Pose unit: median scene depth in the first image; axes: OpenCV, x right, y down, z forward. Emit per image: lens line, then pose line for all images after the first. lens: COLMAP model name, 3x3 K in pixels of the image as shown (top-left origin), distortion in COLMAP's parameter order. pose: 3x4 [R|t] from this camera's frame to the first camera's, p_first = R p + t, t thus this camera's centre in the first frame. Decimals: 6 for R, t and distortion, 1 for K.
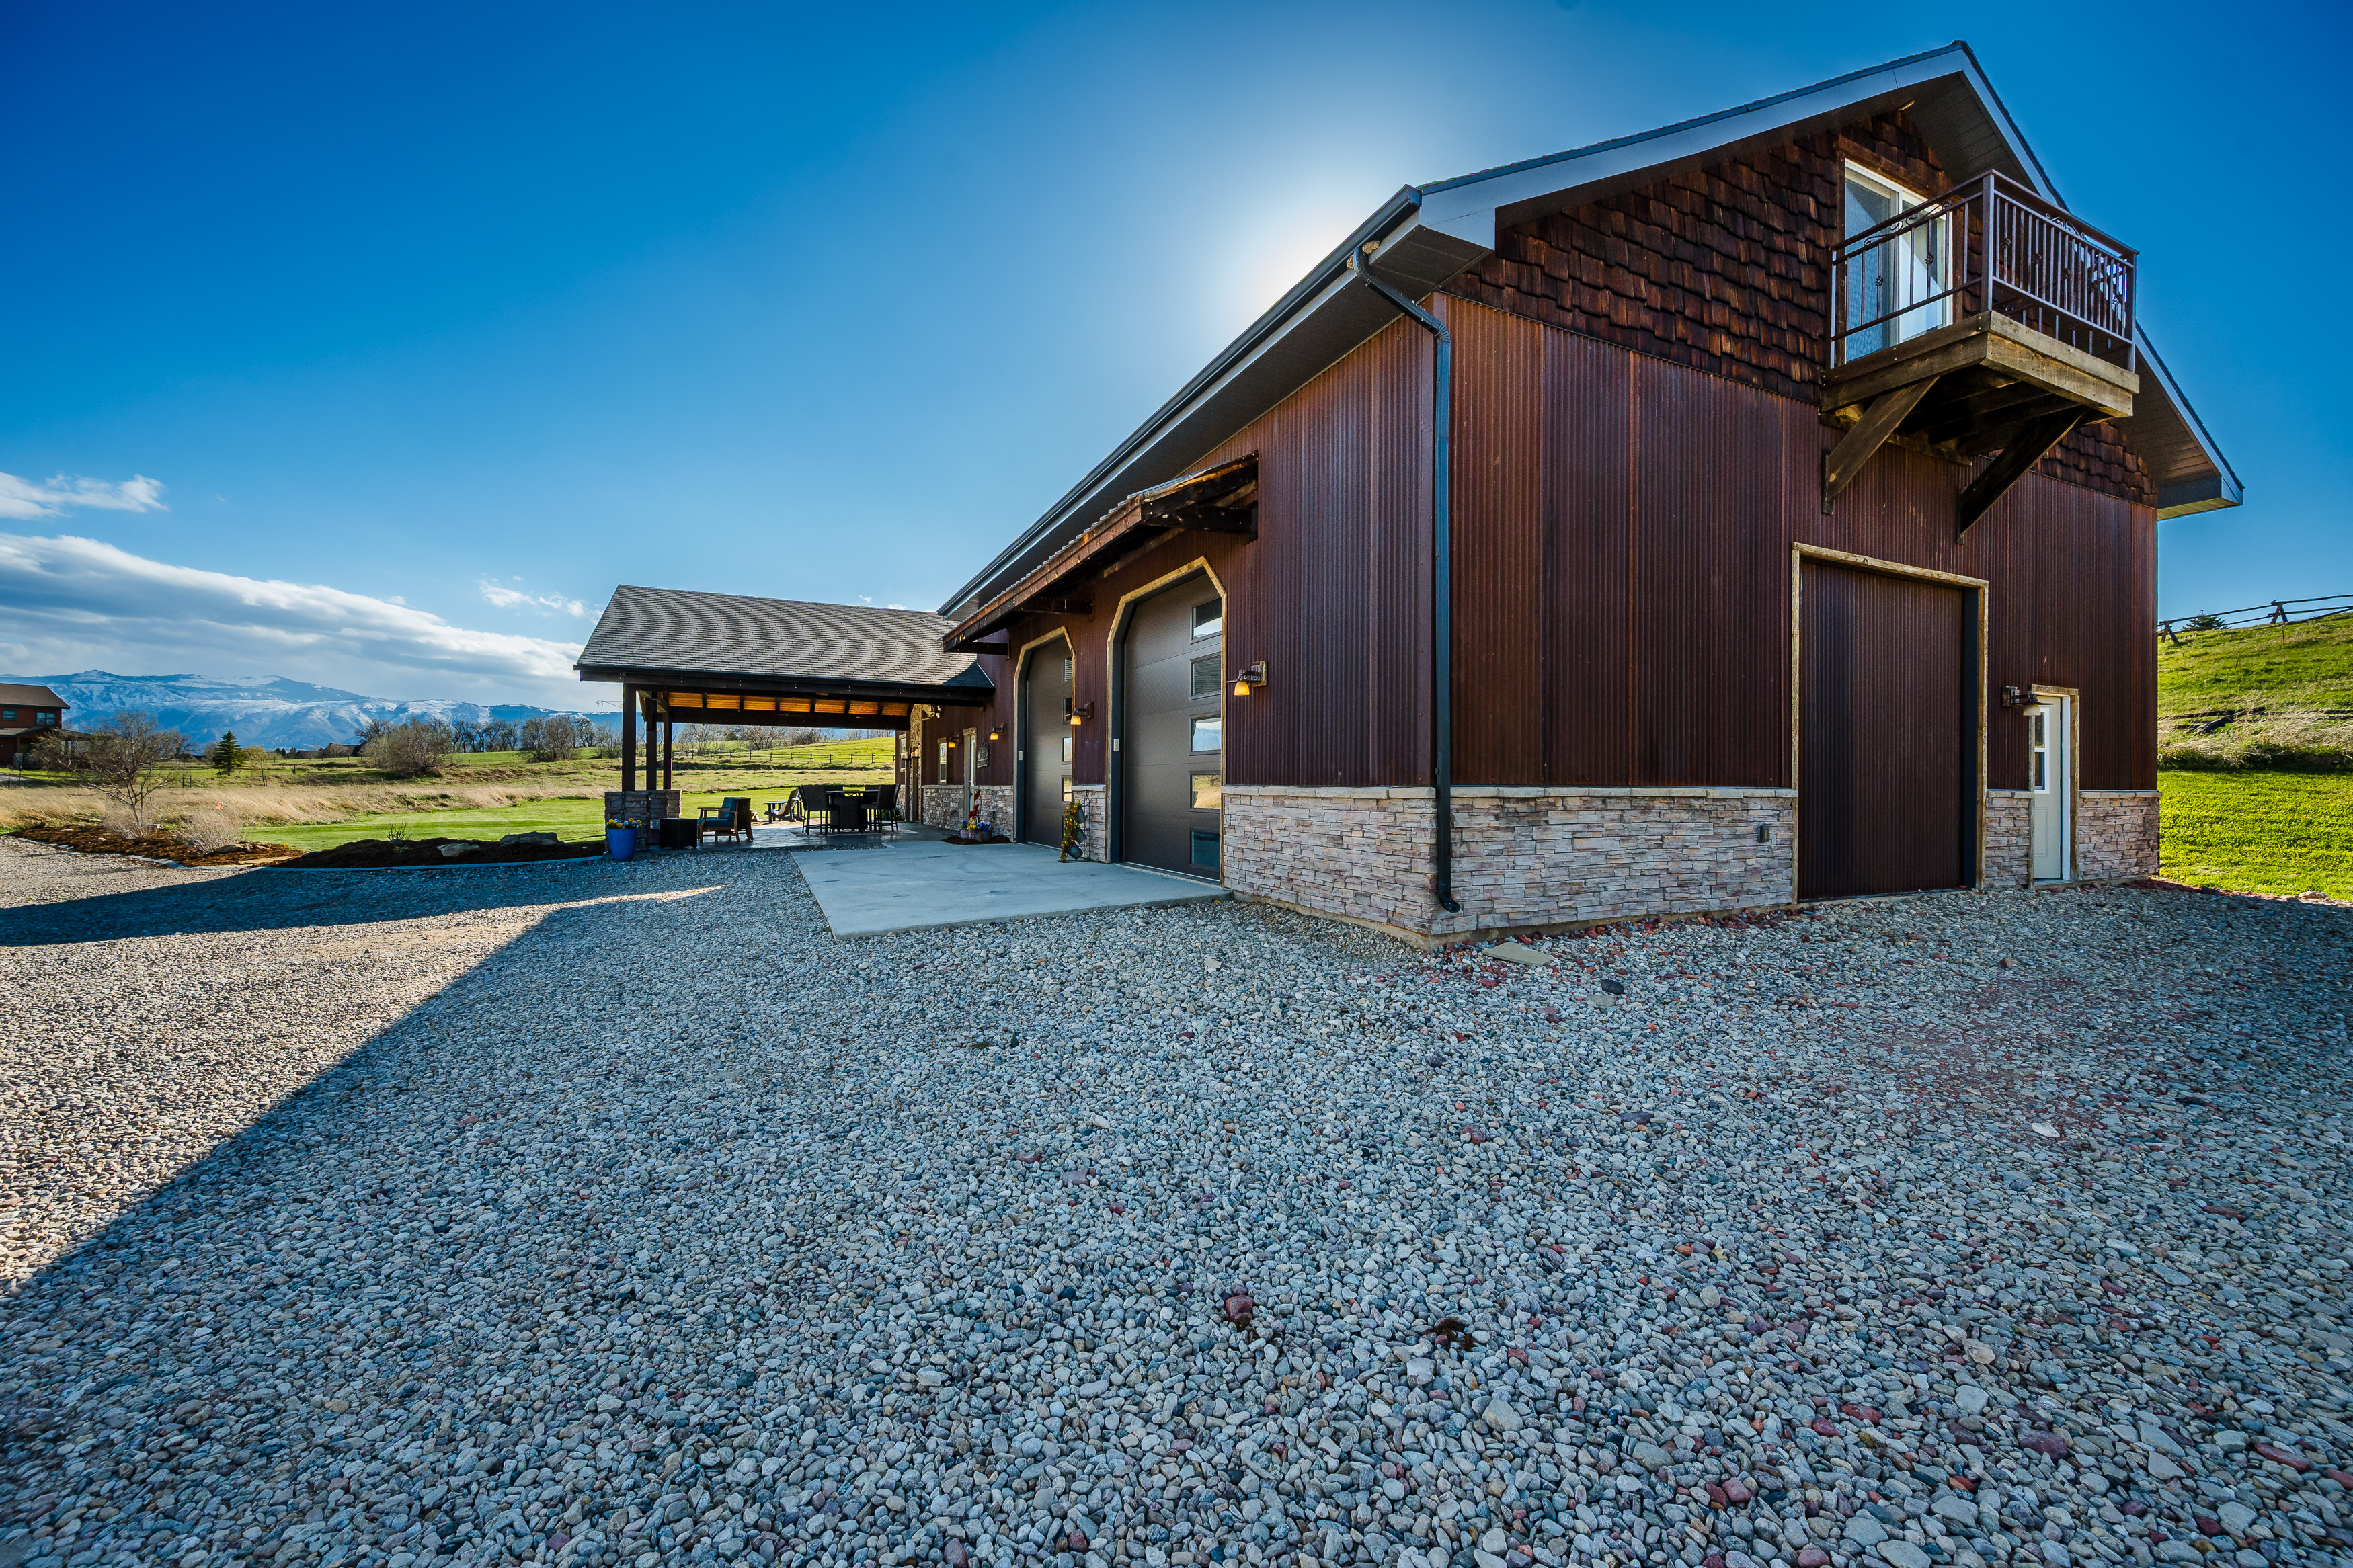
lens RADIAL K [[932.2, 0, 1186.4], [0, 932.2, 787.4], [0, 0, 1]] dist [-0.002900, 0.000284]
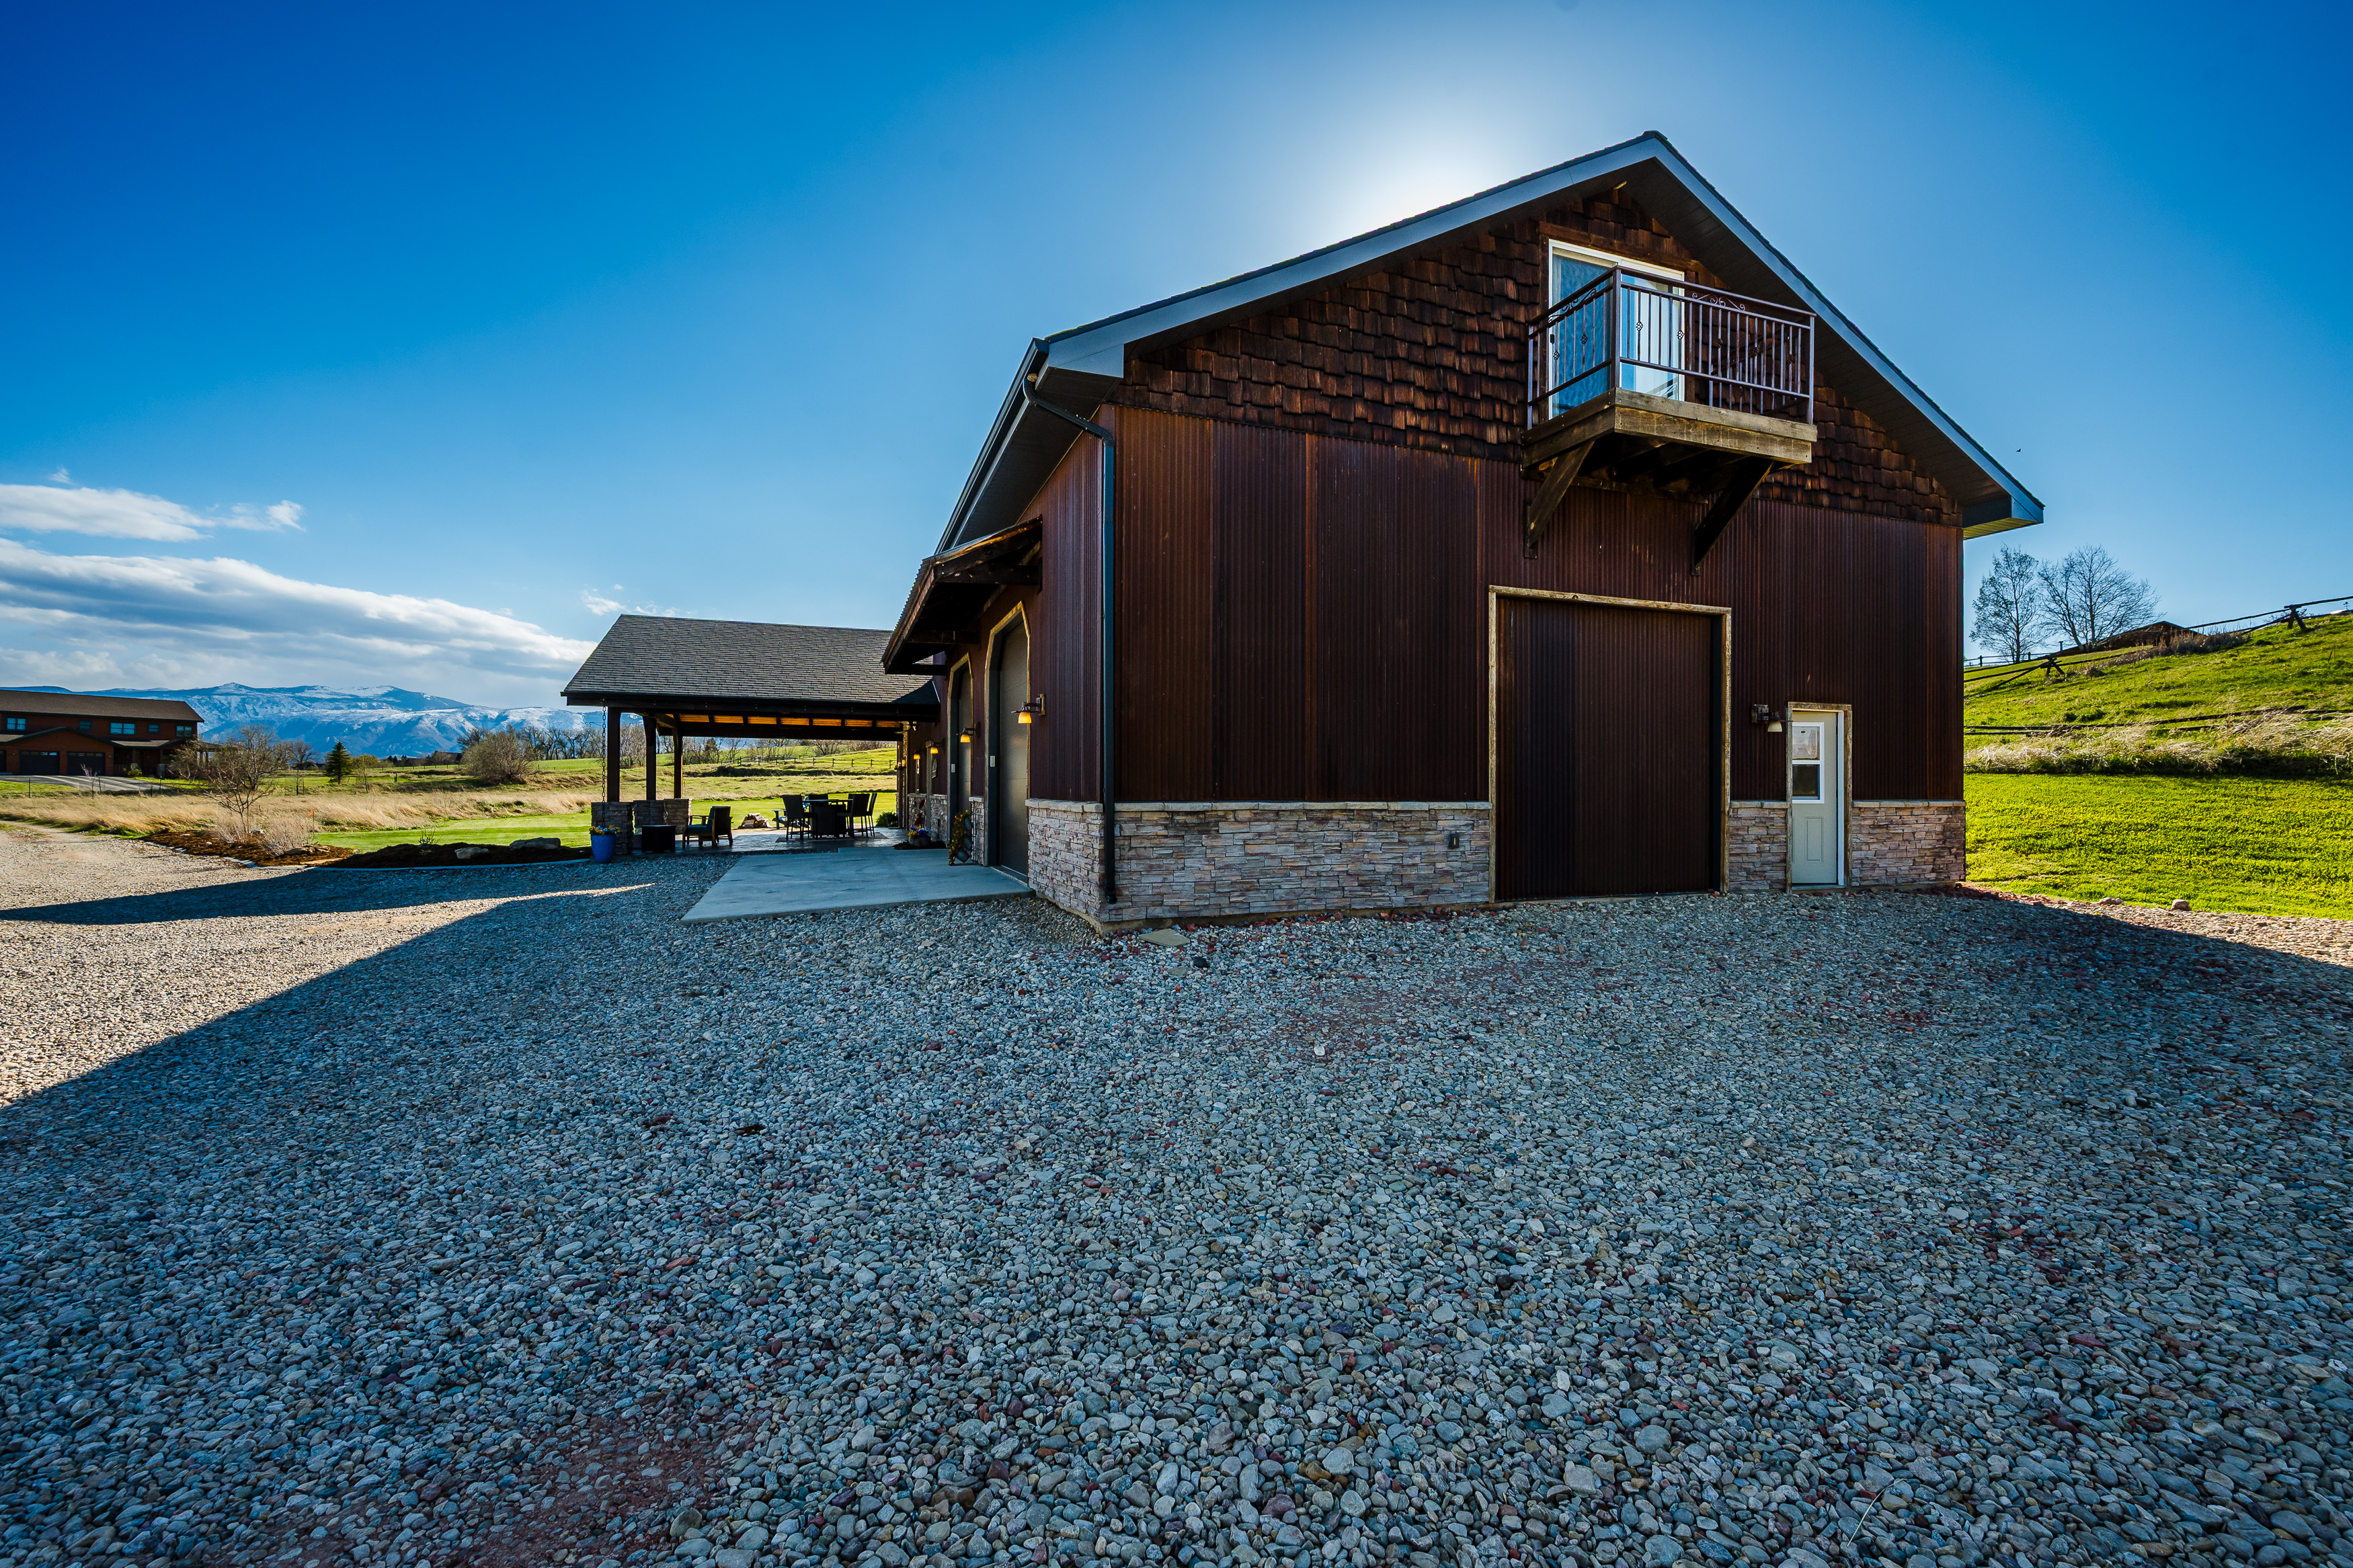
lens RADIAL K [[977.9, 0, 1181.1], [0, 977.9, 790.3], [0, 0, 1]] dist [-0.001565, -0.001227]
pose [[0.995512, -0.003284, -0.094573, 0.210021], [0.003246, 0.999995, -0.000558, -0.007001], [0.094575, 0.000248, 0.995518, -0.122705]]
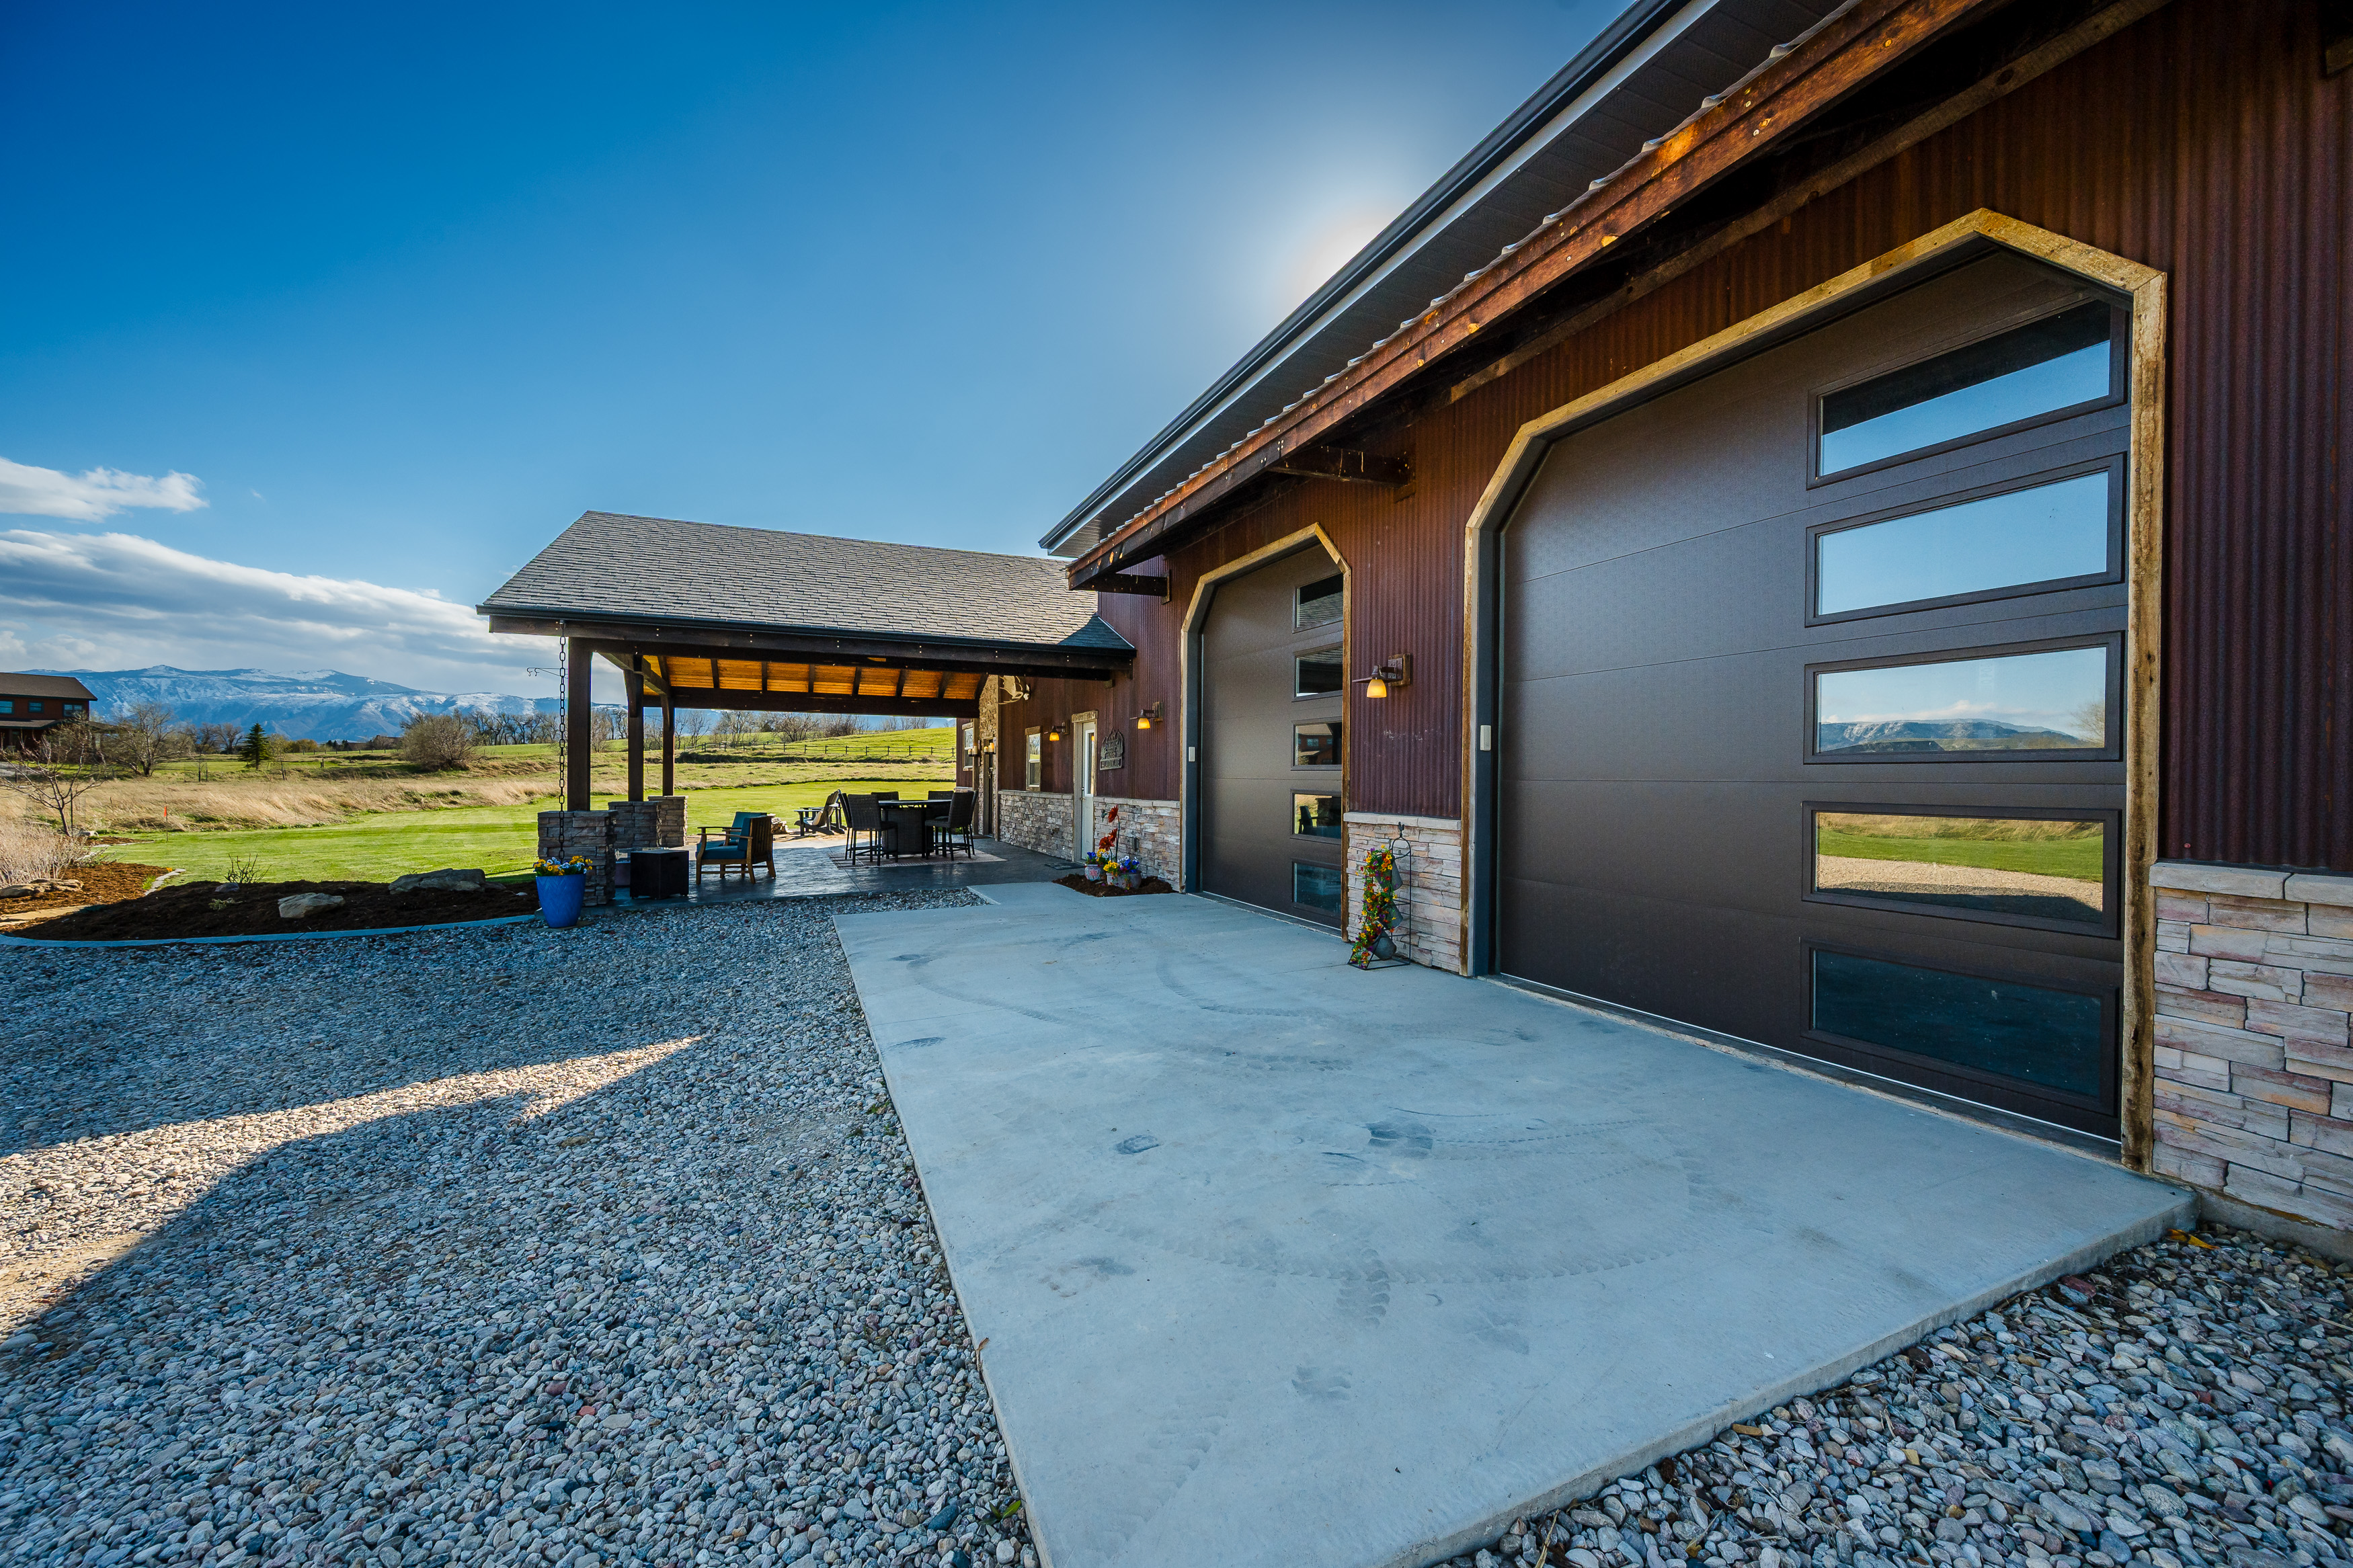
lens RADIAL K [[932.2, 0, 1180.7], [0, 932.2, 783.8], [0, 0, 1]] dist [-0.002900, 0.000284]
pose [[0.999323, 0.000514, -0.036797, -0.174541], [-0.000301, 0.999983, 0.005801, -0.018865], [0.036799, -0.005786, 0.999306, 0.400529]]
